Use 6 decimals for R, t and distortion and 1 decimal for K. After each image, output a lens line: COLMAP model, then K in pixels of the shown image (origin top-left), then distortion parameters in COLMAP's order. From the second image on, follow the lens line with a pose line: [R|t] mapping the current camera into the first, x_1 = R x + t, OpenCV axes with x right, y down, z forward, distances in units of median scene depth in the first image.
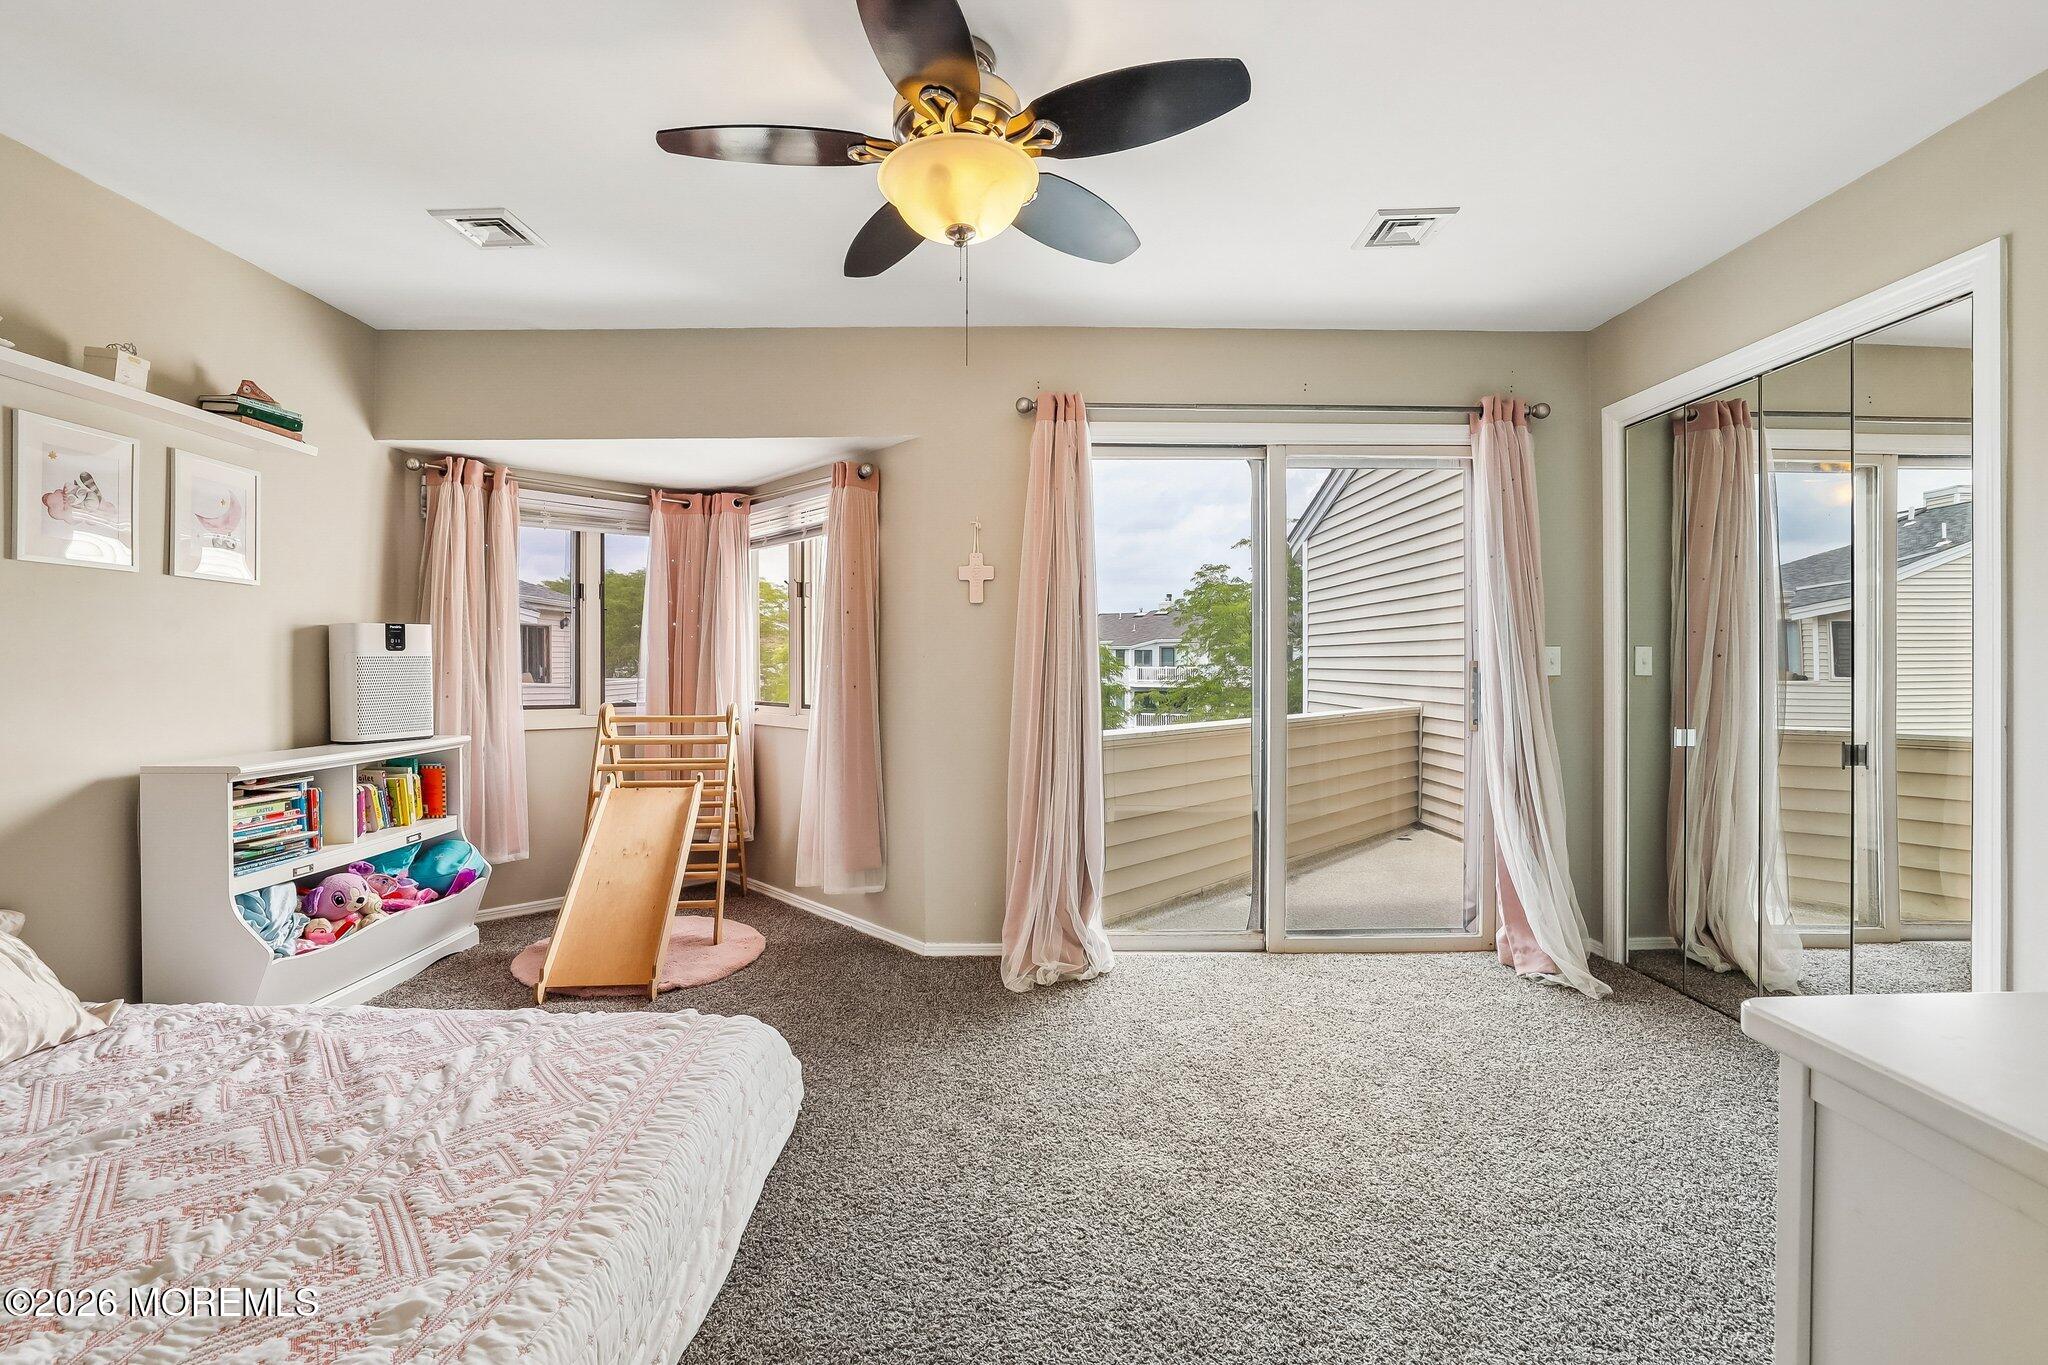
lens RADIAL K [[888.5, 0, 1017.6], [0, 888.5, 666.8], [0, 0, 1]] dist [-0.048887, 0.018982]
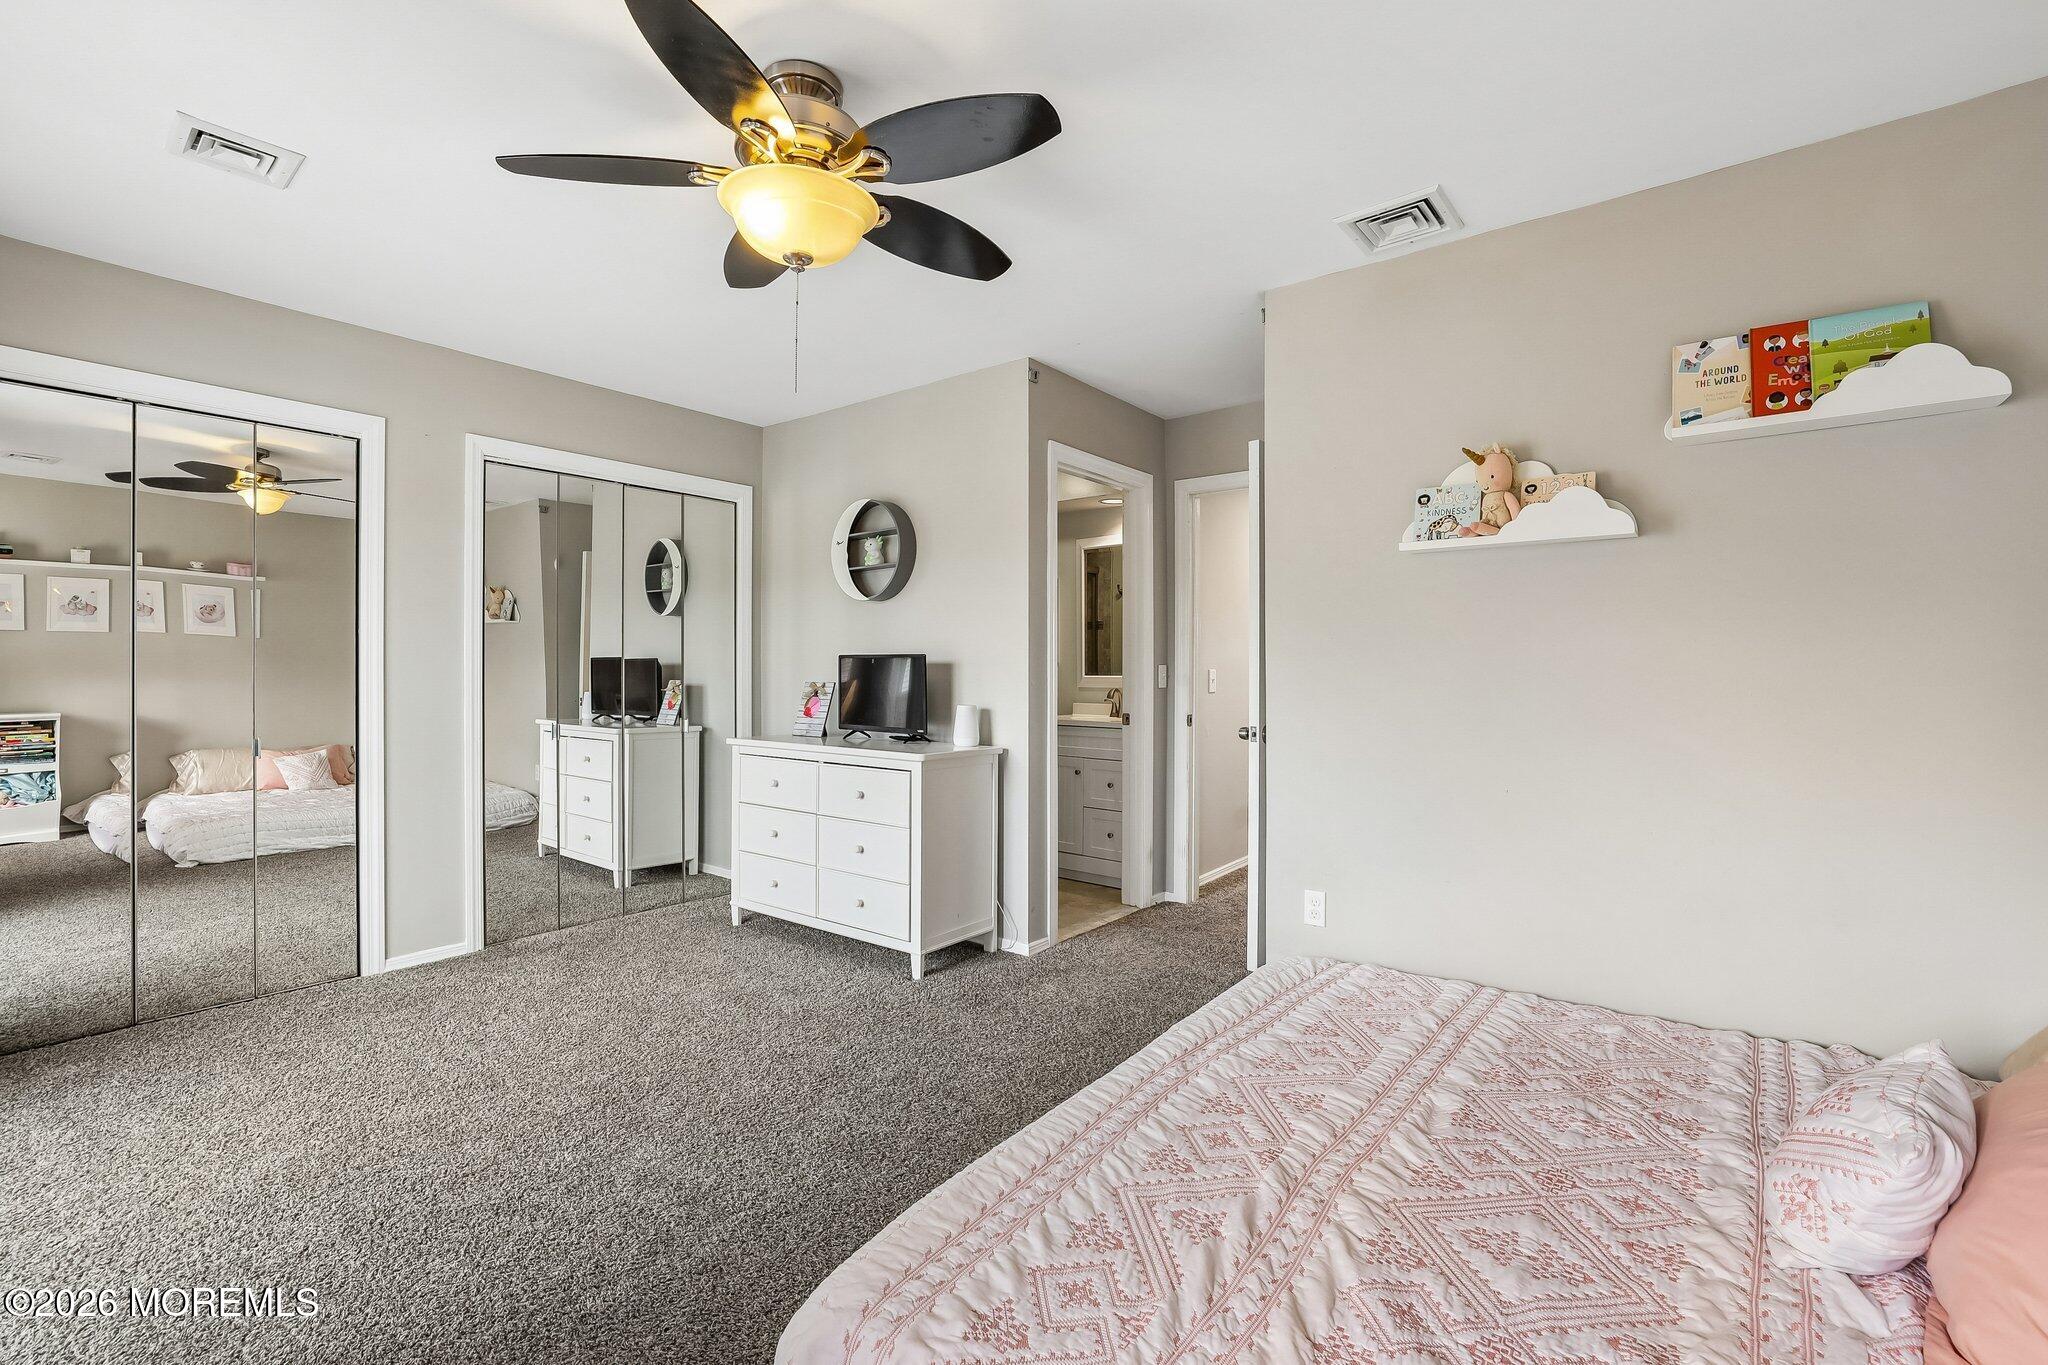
lens RADIAL K [[888.5, 0, 1017.6], [0, 888.5, 666.8], [0, 0, 1]] dist [-0.048887, 0.018982]
pose [[-0.782480, 0.002153, 0.622672, -1.016383], [0.002286, 0.999997, -0.000585, -0.020246], [-0.622671, 0.000966, -0.782483, 1.848748]]
